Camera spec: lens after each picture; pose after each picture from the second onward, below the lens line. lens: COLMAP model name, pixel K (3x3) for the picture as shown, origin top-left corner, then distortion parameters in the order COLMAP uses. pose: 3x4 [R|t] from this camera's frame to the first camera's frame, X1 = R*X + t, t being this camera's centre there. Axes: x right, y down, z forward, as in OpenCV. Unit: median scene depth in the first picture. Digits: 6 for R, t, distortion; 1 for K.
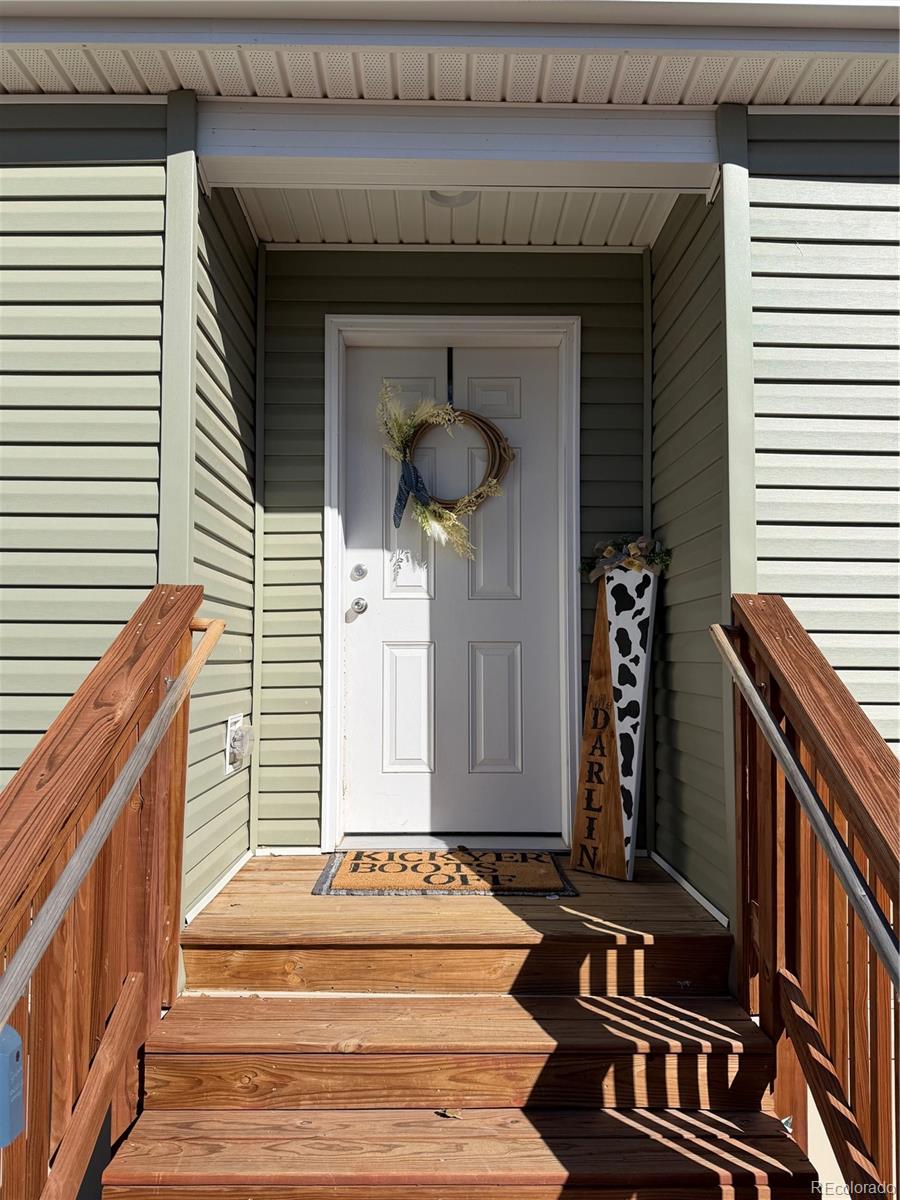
lens RADIAL K [[852.6, 0, 445.4], [0, 852.6, 619.1], [0, 0, 1]] dist [-0.000550, -0.001433]
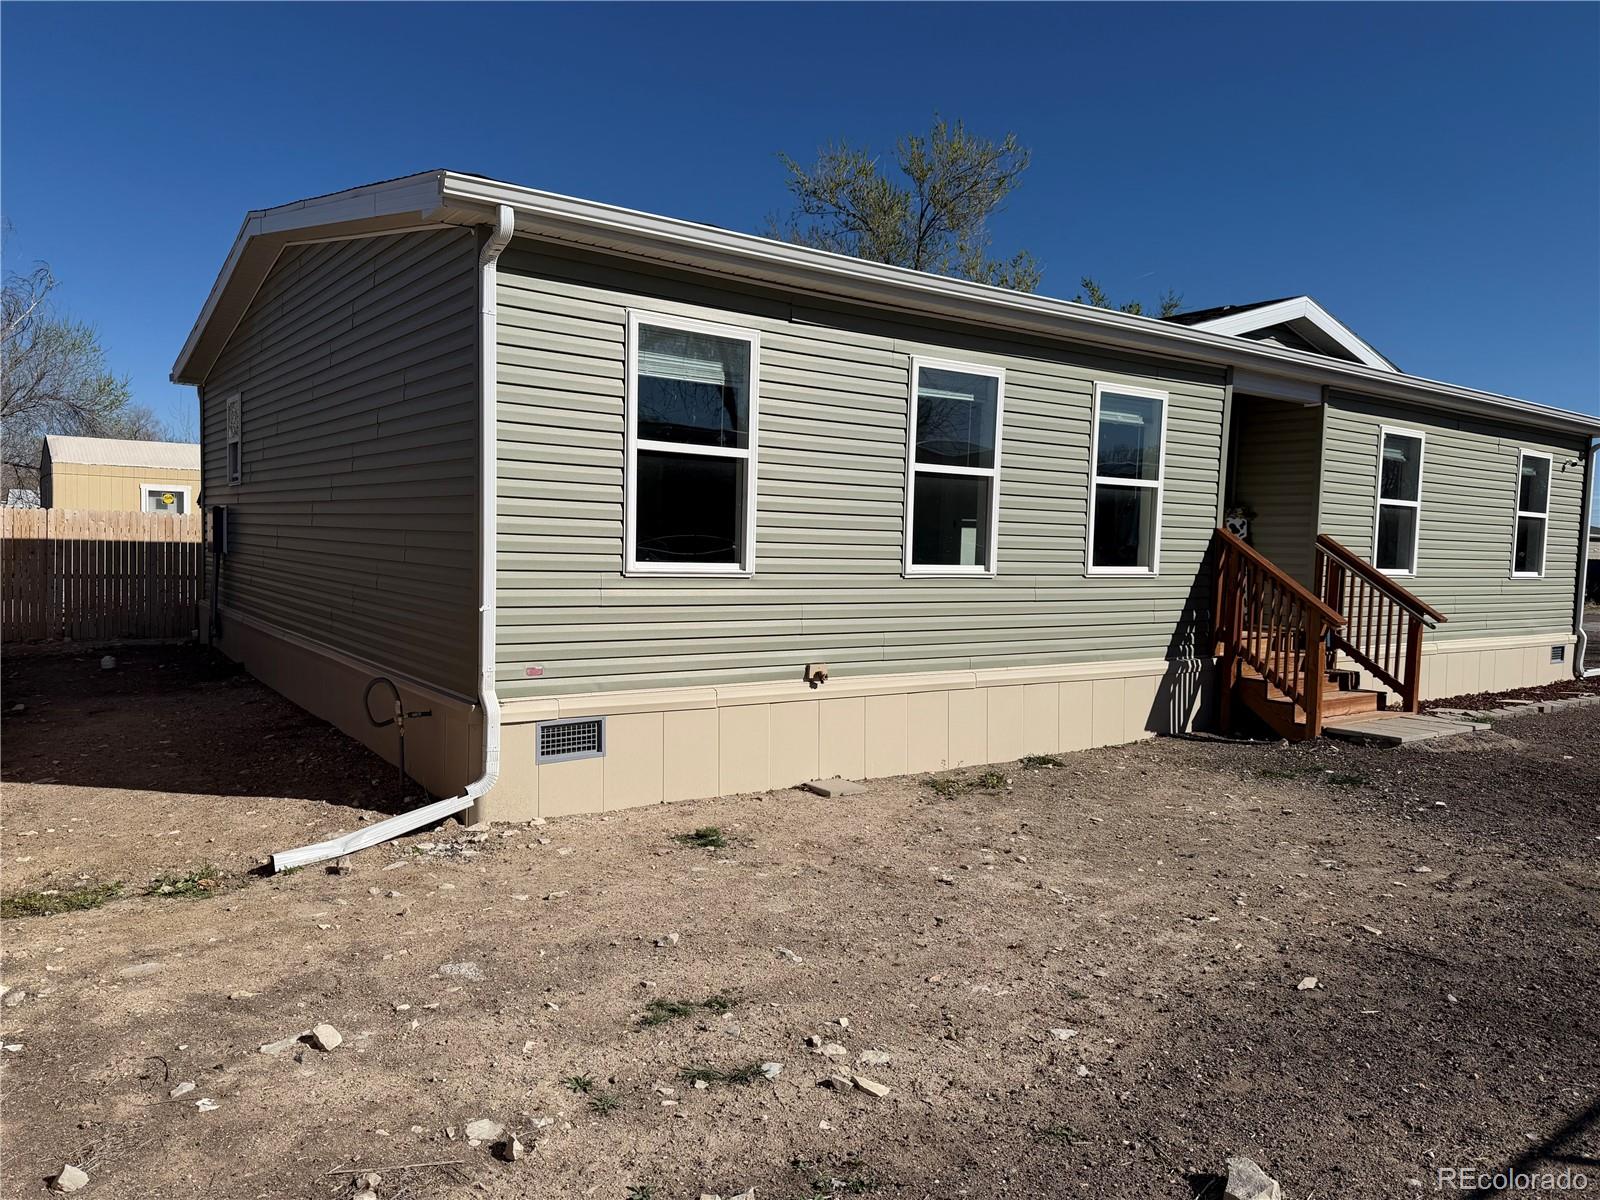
lens RADIAL K [[1116.2, 0, 800.0], [0, 1116.2, 600.0], [0, 0, 1]] dist [0.027882, -0.002263]
pose [[0.816635, -0.014081, 0.576983, -3.056289], [-0.043019, 0.995436, 0.085181, -0.045410], [-0.575549, -0.094383, 0.812302, -1.144642]]
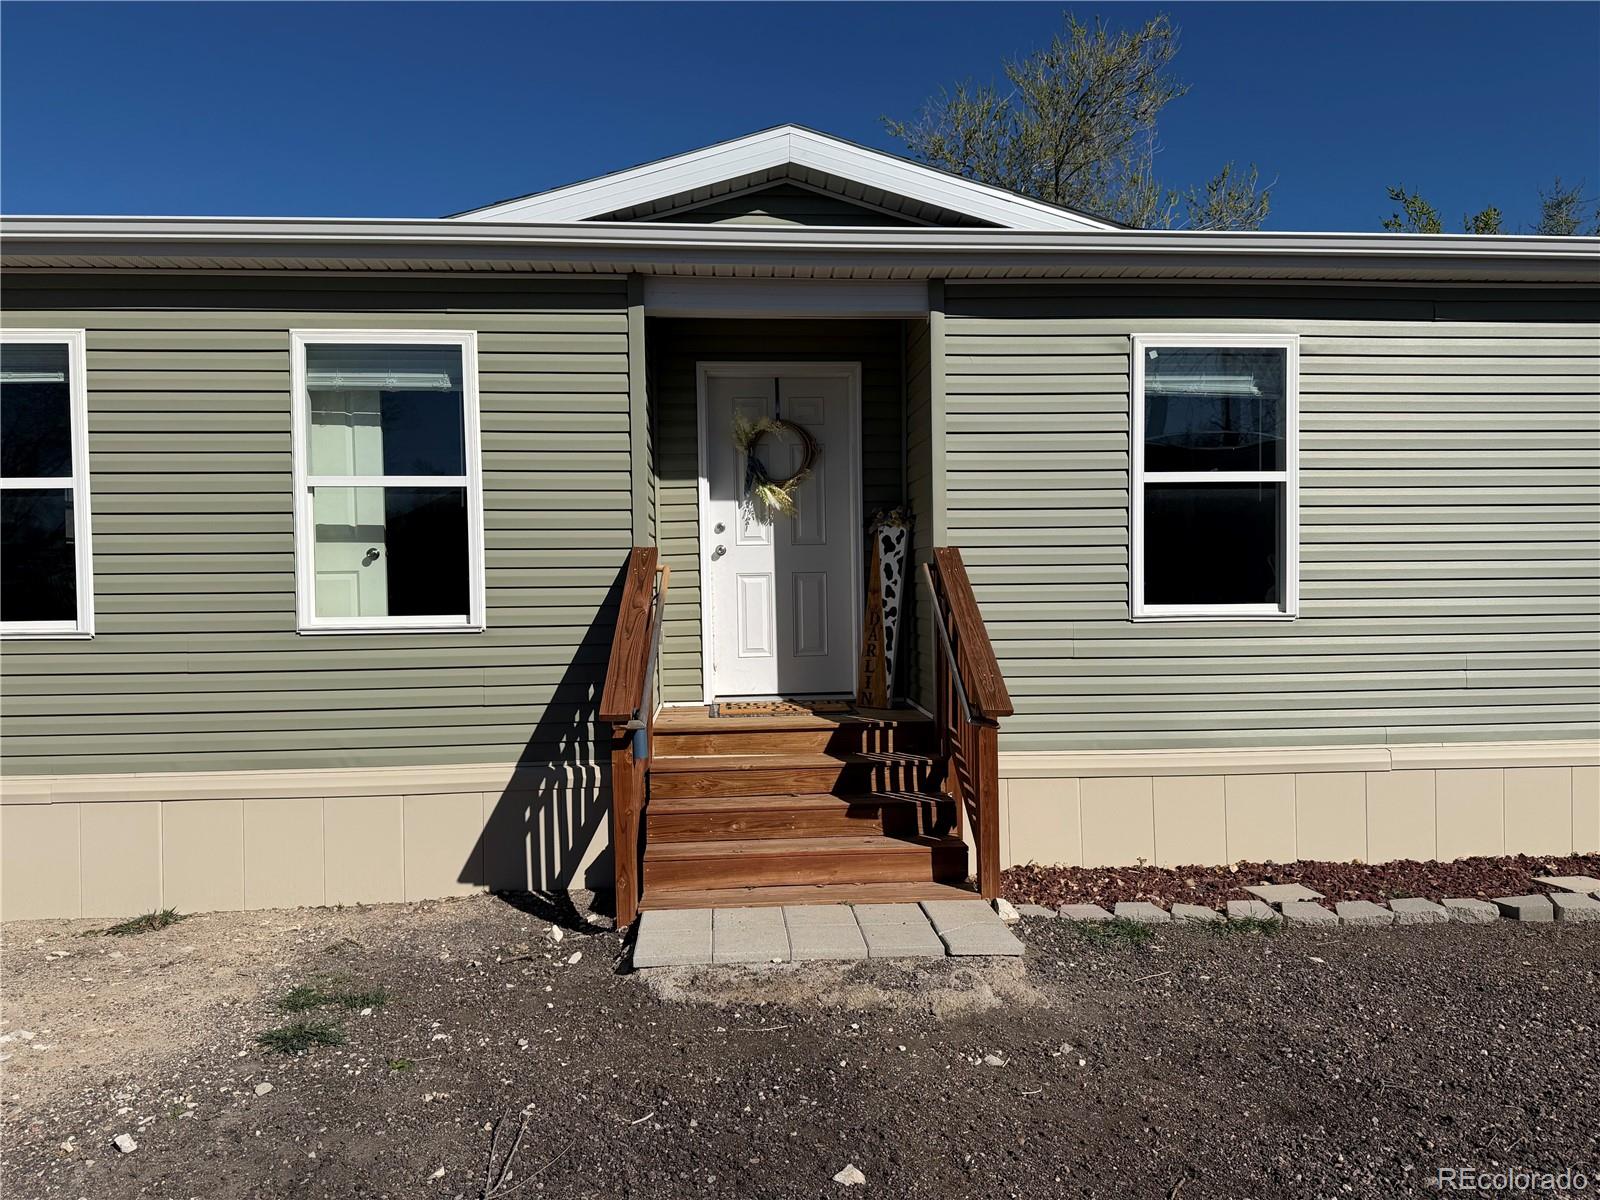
lens RADIAL K [[1112.2, 0, 800.0], [0, 1112.2, 600.0], [0, 0, 1]] dist [0.068978, -0.000280]
pose [[0.997694, -0.016518, 0.065827, -0.102436], [0.013005, 0.998486, 0.053439, -0.035182], [-0.066610, -0.052460, 0.996399, -1.127597]]
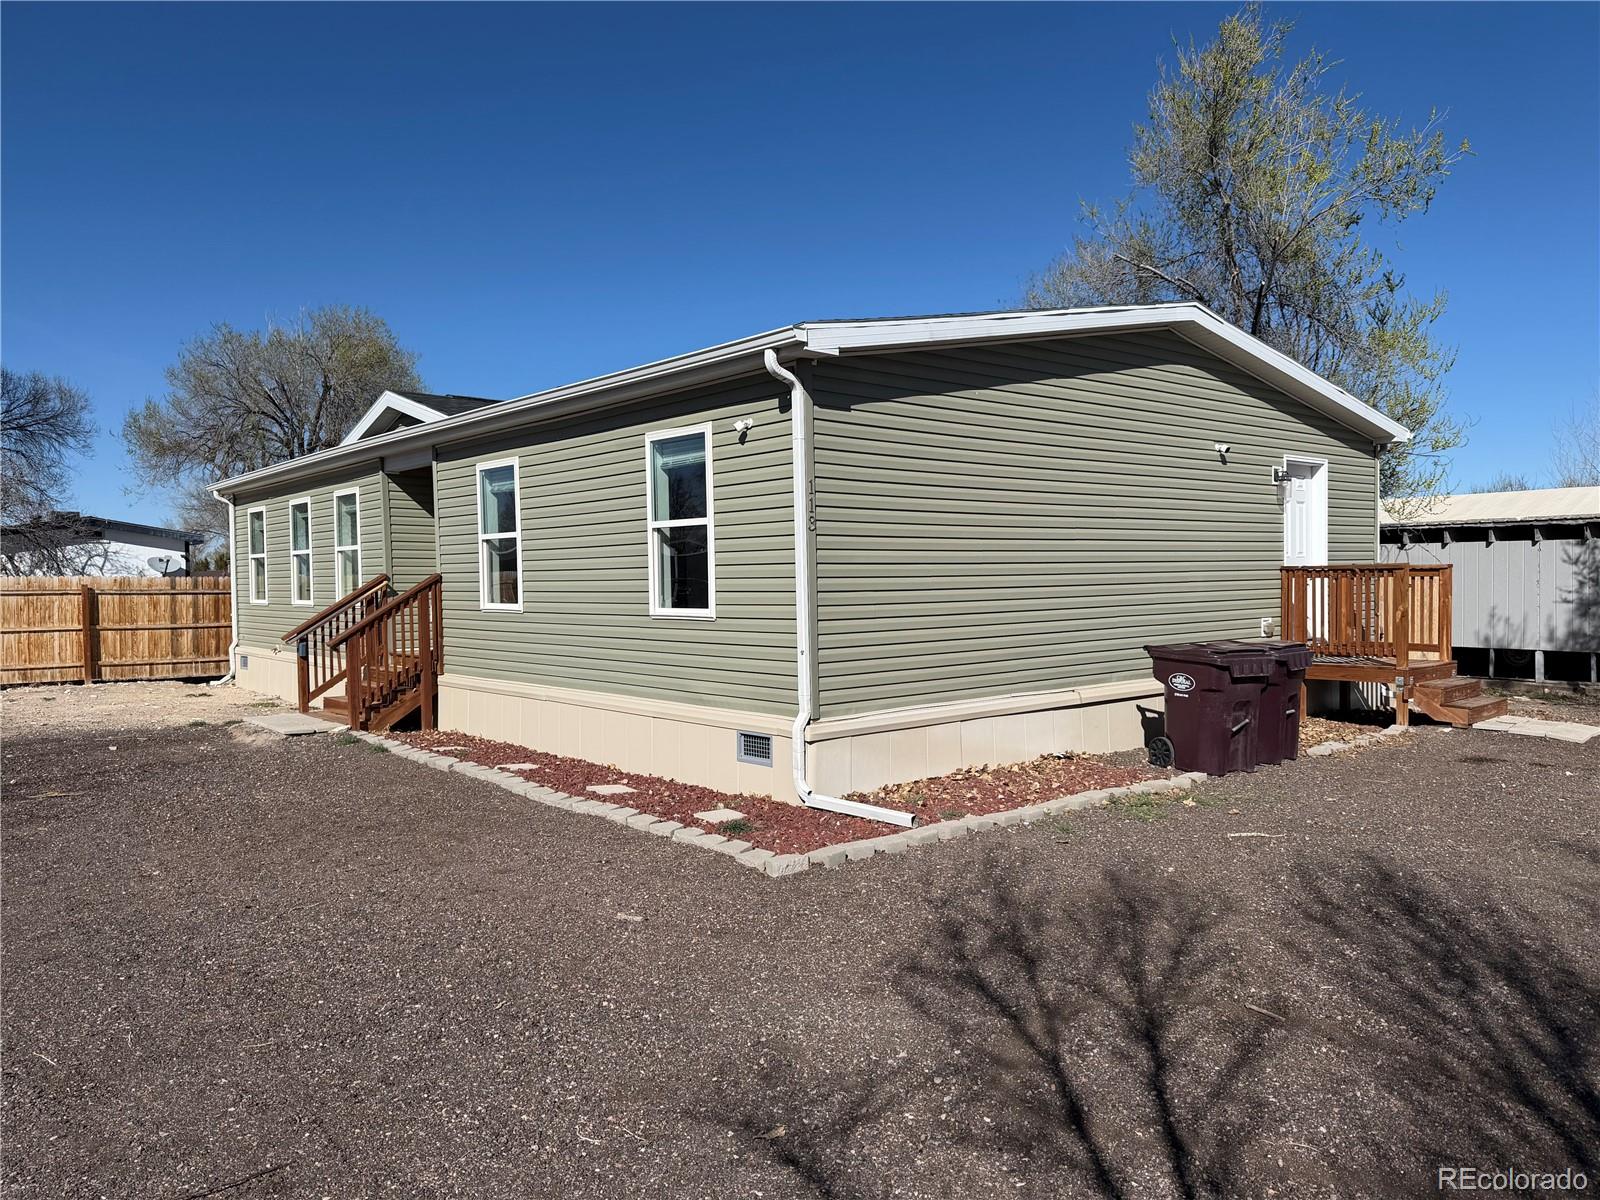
lens RADIAL K [[1514.2, 0, 800.0], [0, 1514.2, 600.0], [0, 0, 1]] dist [0.004295, 0.000323]
pose [[0.549794, 0.001618, -0.835299, 5.544330], [0.033000, 0.999175, 0.023657, -0.009298], [0.834648, -0.040571, 0.549287, -1.121691]]
